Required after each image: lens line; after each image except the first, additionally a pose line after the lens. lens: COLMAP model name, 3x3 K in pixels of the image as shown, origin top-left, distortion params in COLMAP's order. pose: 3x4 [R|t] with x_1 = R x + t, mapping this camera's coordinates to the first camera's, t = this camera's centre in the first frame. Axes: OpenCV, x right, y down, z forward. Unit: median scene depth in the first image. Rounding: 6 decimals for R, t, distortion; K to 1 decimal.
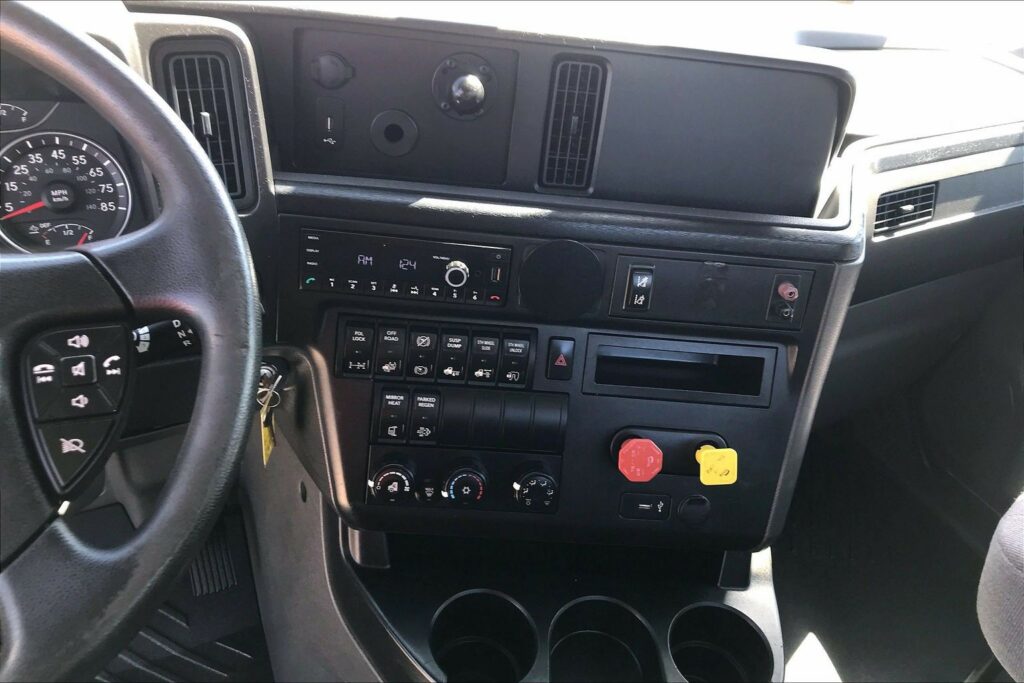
lens RADIAL K [[838.9, 0, 512.7], [0, 838.9, 323.5], [0, 0, 1]] dist [0.028046, -0.002130]
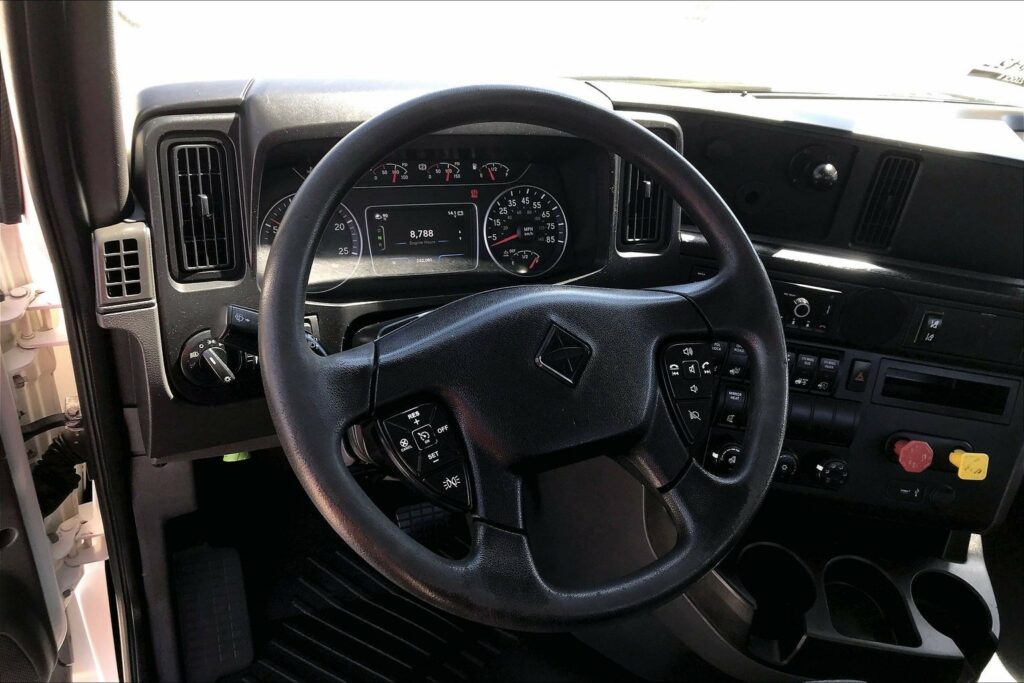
lens RADIAL K [[834.2, 0, 513.5], [0, 834.2, 322.5], [0, 0, 1]] dist [0.023666, -0.010257]
pose [[0.996157, 0.081696, -0.031571, -0.470527], [-0.081239, 0.996574, 0.015485, -0.018401], [0.032728, -0.012861, 0.999382, -0.358461]]
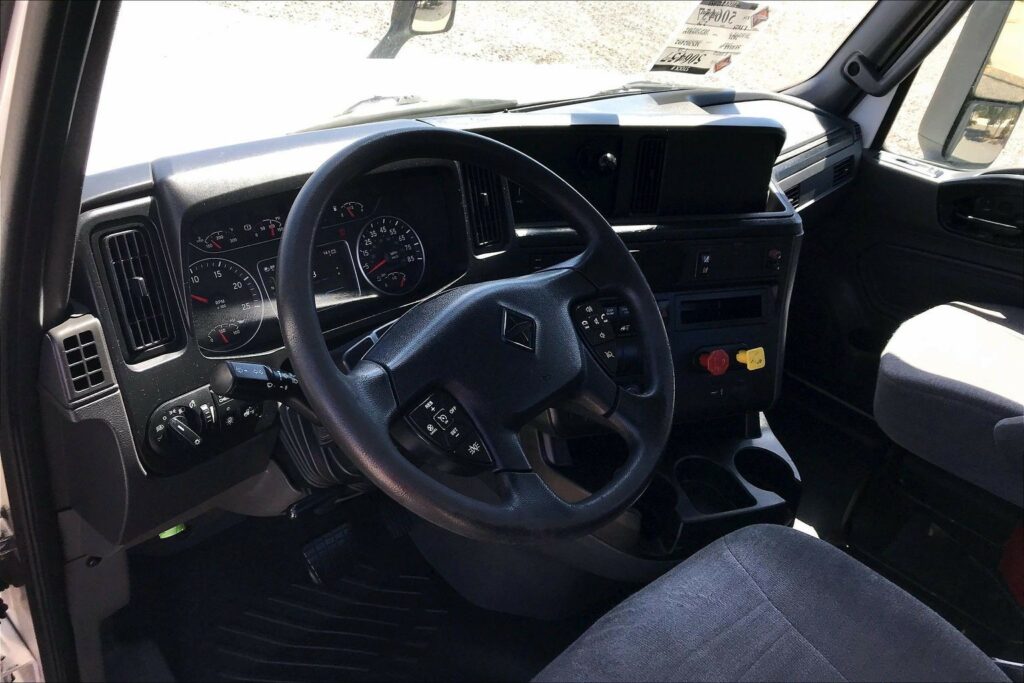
lens RADIAL K [[838.9, 0, 512.7], [0, 838.9, 323.5], [0, 0, 1]] dist [0.028046, -0.002130]
pose [[0.935982, -0.161718, 0.312706, -0.785306], [0.171137, 0.985243, -0.002718, 0.017285], [-0.307652, 0.056060, 0.949846, -0.524209]]
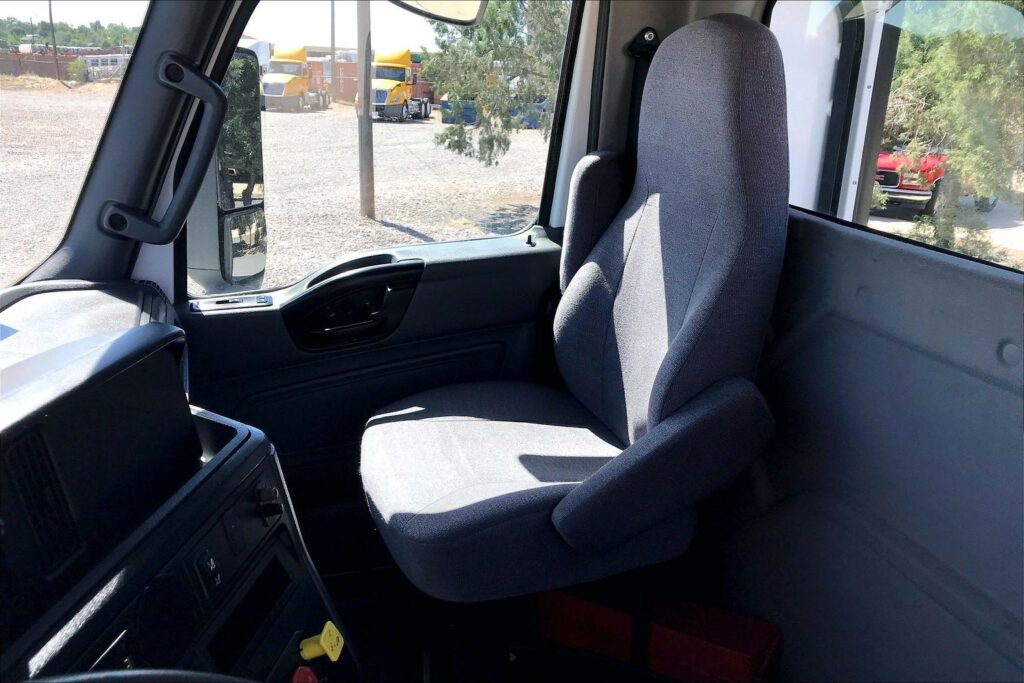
lens RADIAL K [[838.9, 0, 512.7], [0, 838.9, 323.5], [0, 0, 1]] dist [0.028046, -0.002130]
pose [[0.175112, -0.403868, 0.897901, -0.601038], [0.570790, 0.784733, 0.241648, -0.323639], [-0.802206, 0.470197, 0.367940, 0.167414]]
